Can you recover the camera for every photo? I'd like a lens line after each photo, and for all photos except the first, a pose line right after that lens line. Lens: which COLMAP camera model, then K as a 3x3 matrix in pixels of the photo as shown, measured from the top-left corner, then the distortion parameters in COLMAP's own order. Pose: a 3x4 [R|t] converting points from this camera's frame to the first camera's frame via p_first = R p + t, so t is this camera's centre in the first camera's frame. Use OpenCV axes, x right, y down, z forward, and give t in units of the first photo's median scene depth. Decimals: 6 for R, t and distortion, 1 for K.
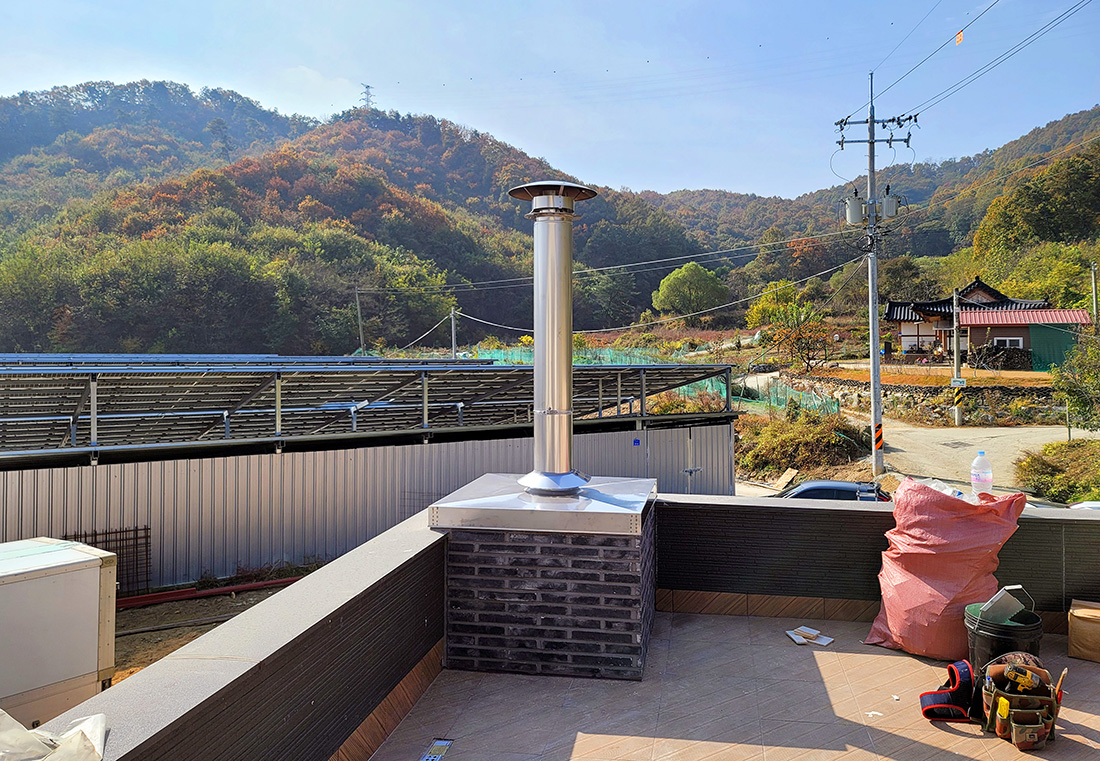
lens RADIAL K [[870.0, 0, 578.4], [0, 870.0, 330.6], [0, 0, 1]] dist [0.048318, -0.007238]
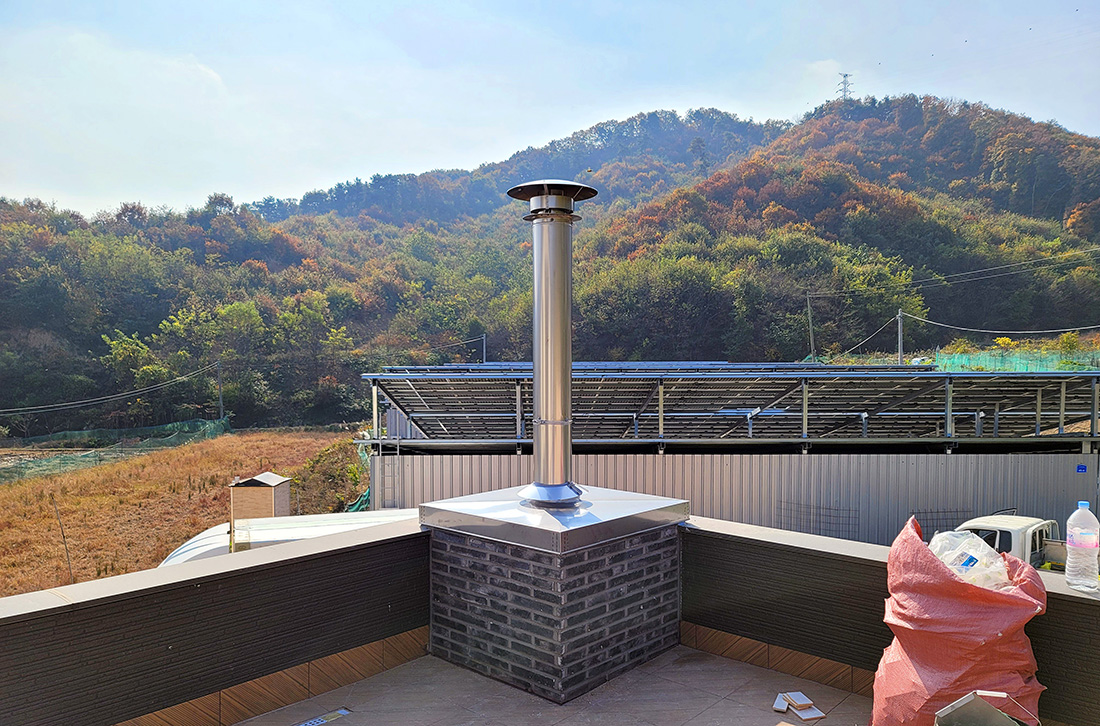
lens RADIAL K [[885.3, 0, 612.8], [0, 885.3, 401.6], [0, 0, 1]] dist [0.074724, -0.101703]
pose [[0.801615, 0.021016, -0.597471, 0.167450], [0.023323, 0.997522, 0.066379, 0.001730], [0.597386, -0.067145, 0.799138, 0.067935]]
